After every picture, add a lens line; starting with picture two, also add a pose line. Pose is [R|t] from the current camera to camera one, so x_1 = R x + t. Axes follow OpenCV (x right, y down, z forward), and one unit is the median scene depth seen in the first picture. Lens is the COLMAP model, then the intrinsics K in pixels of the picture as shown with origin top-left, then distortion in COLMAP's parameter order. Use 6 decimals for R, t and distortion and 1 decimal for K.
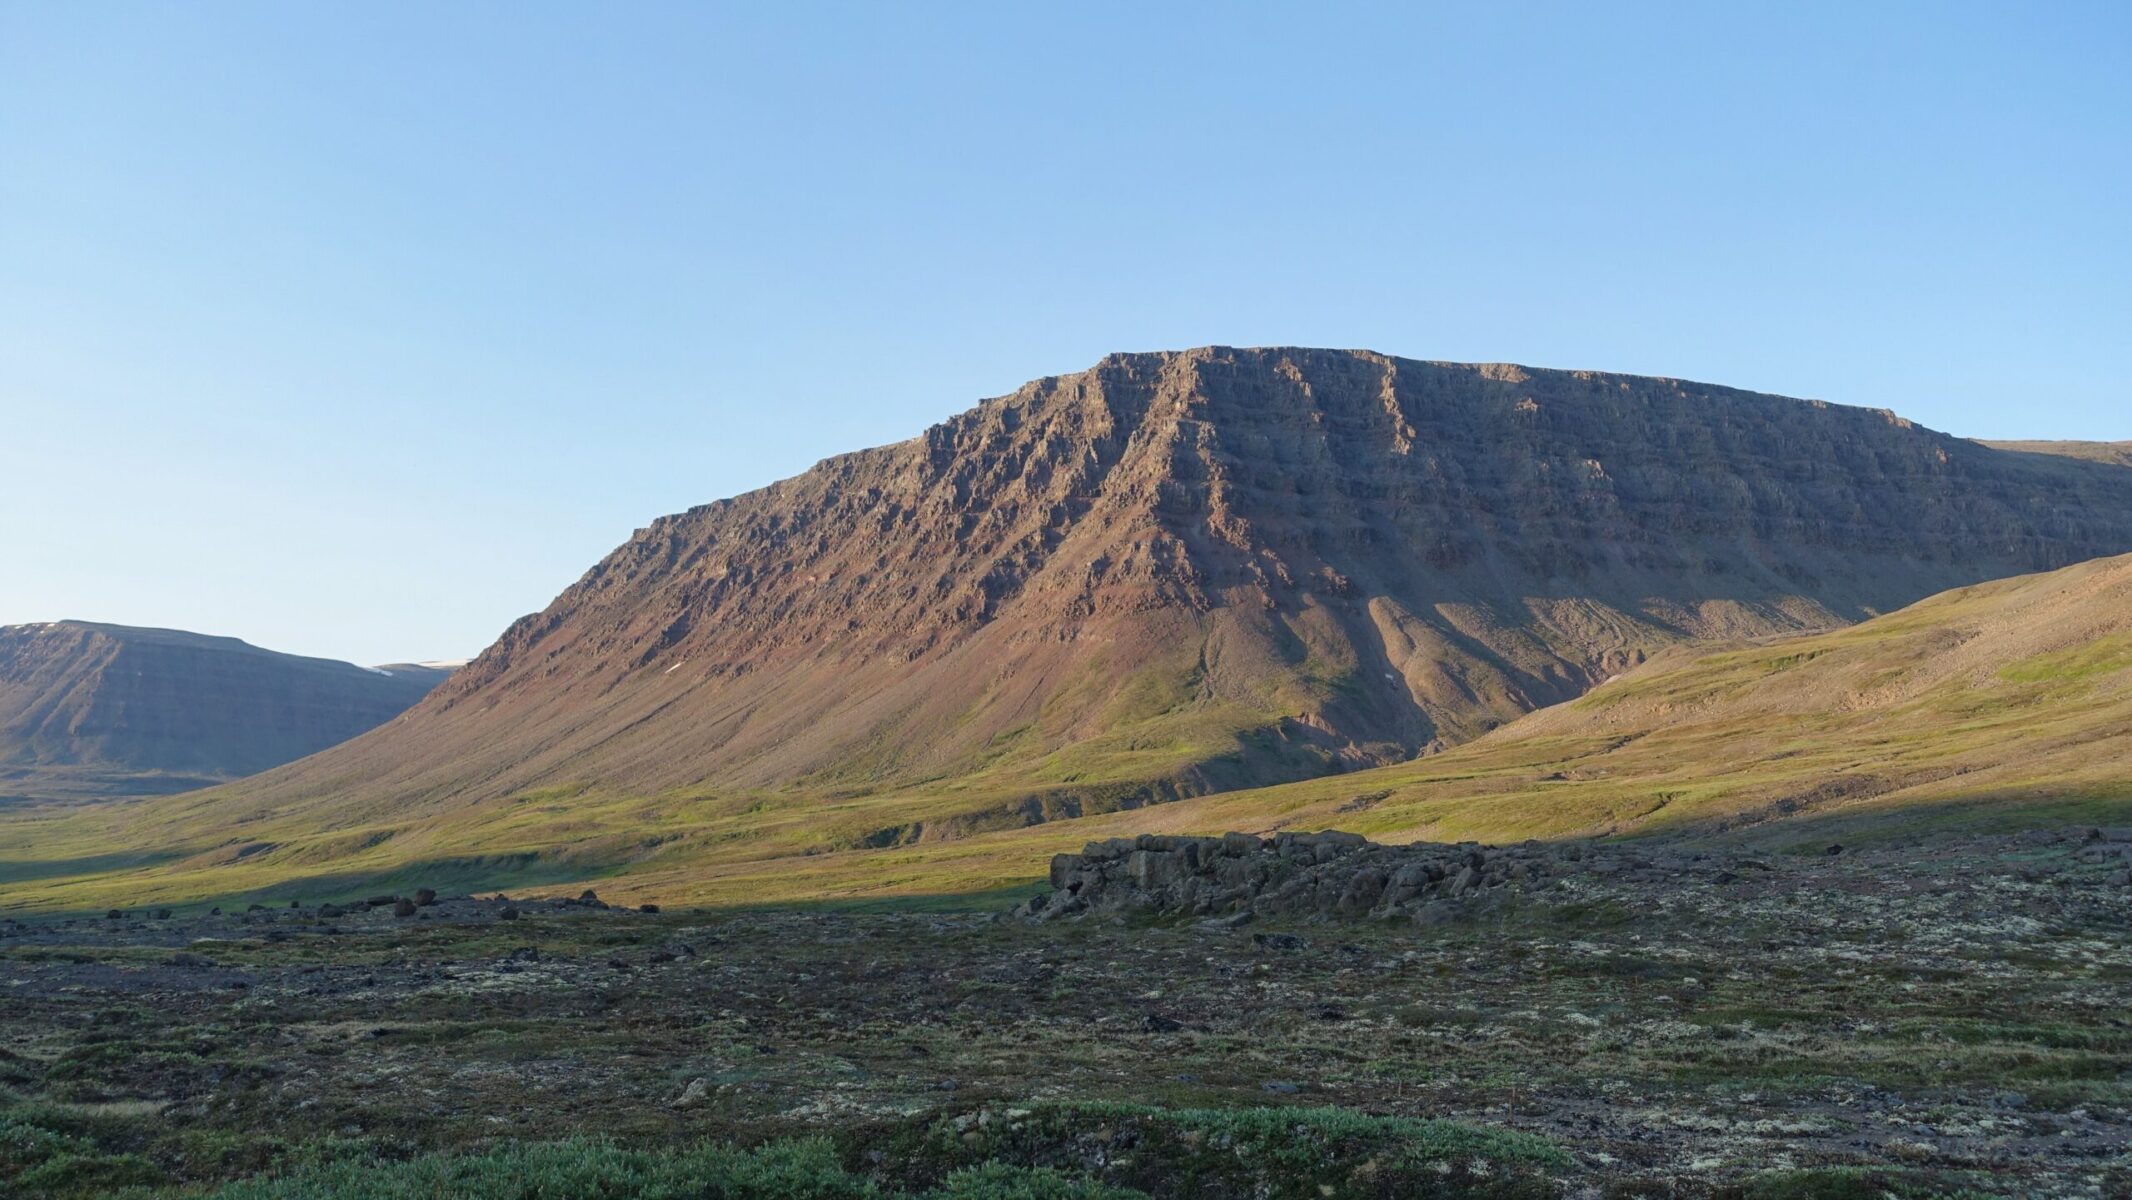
lens RADIAL K [[2279.6, 0, 1066.0], [0, 2279.6, 594.3], [0, 0, 1]] dist [-0.017459, 0.000000]
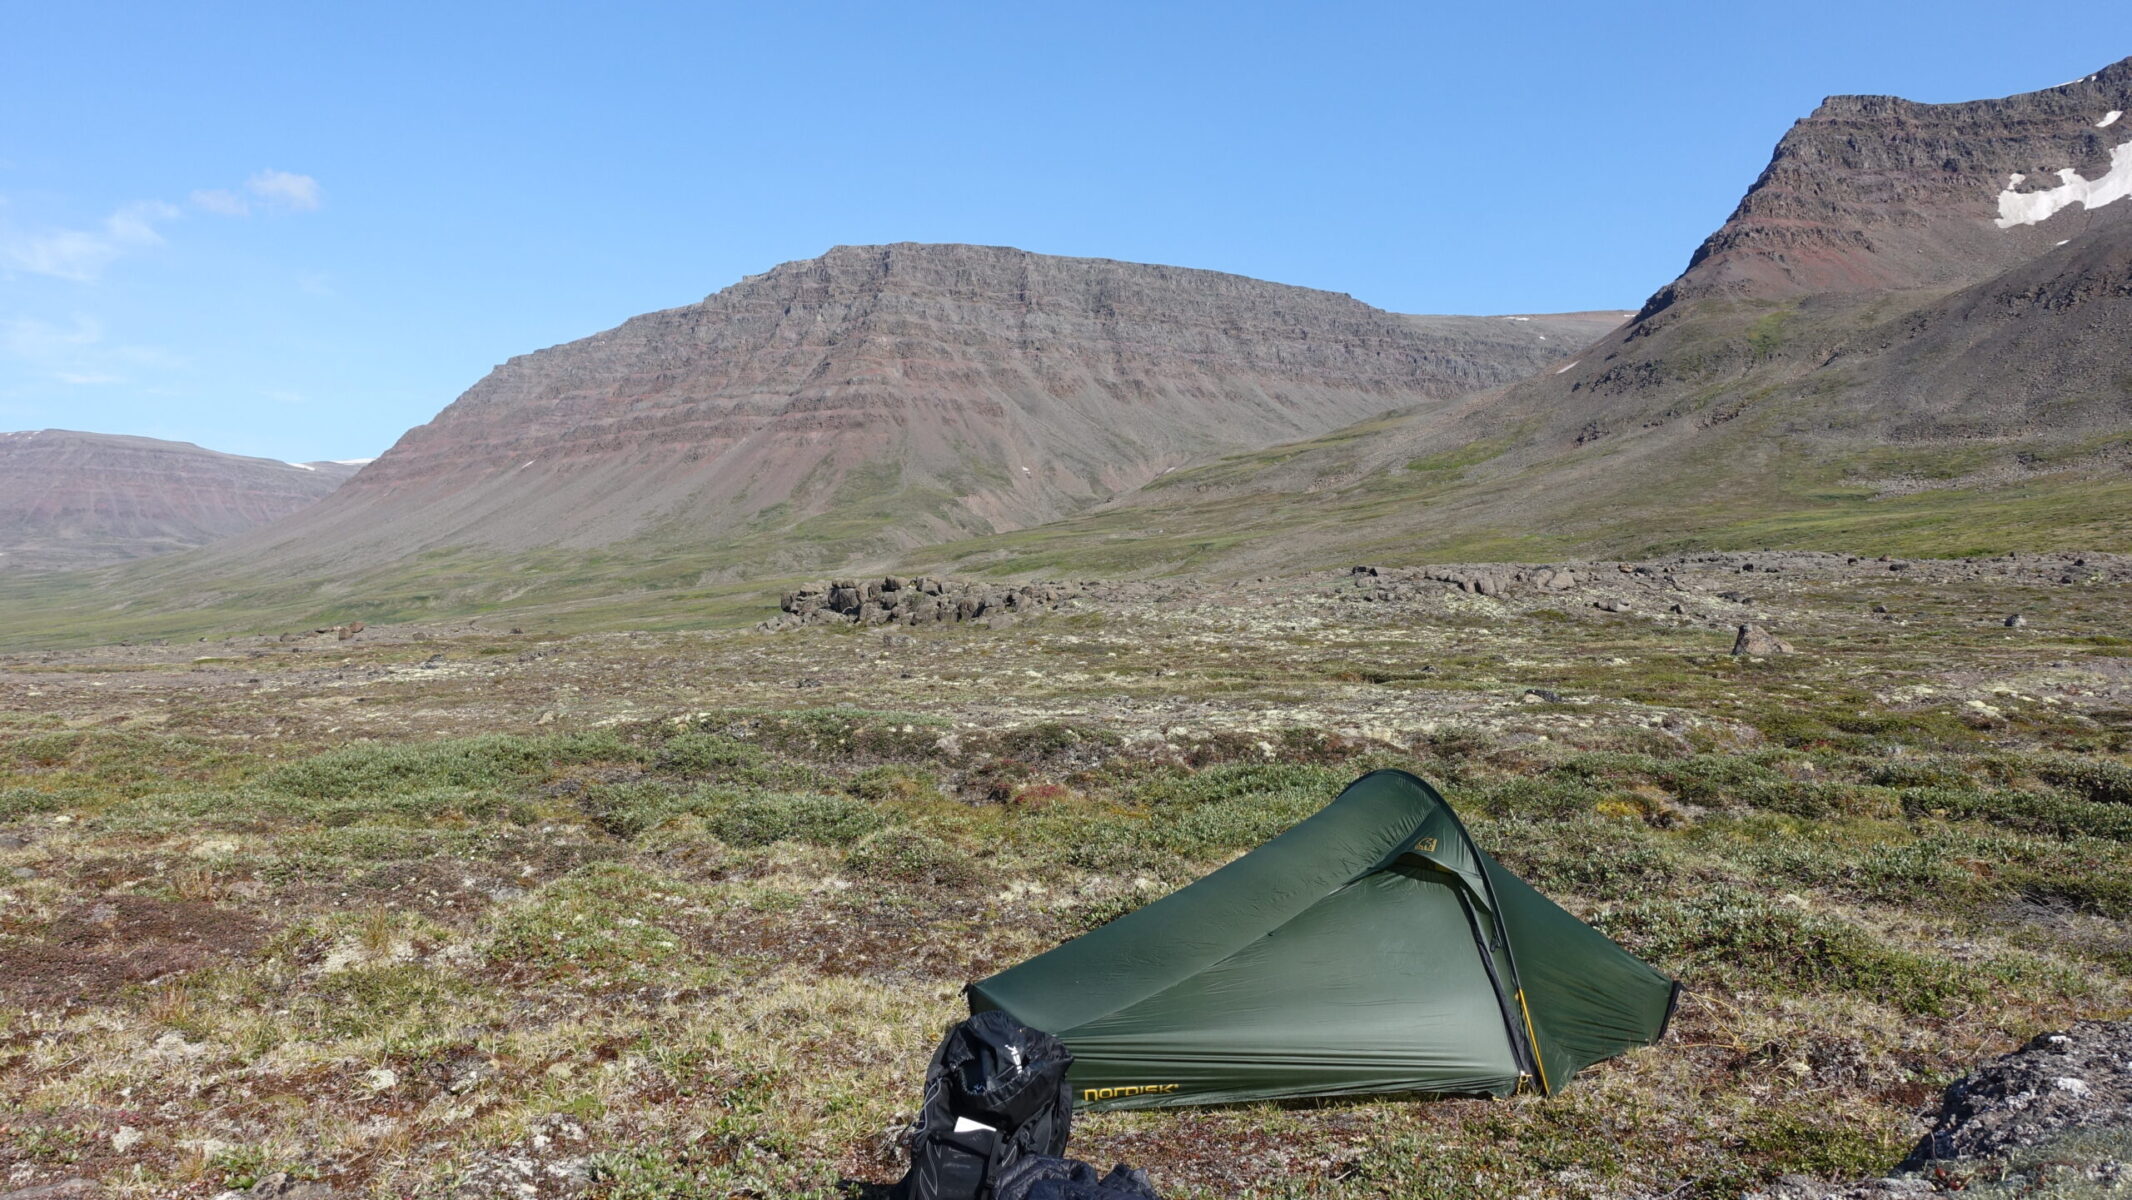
lens RADIAL K [[1544.7, 0, 1073.2], [0, 1544.7, 608.8], [0, 0, 1]] dist [0.010240, -0.005294]
pose [[0.986047, -0.018863, 0.165393, 0.030067], [-0.002280, 0.991935, 0.126725, -0.019995], [-0.166450, -0.125334, 0.978052, -0.168707]]
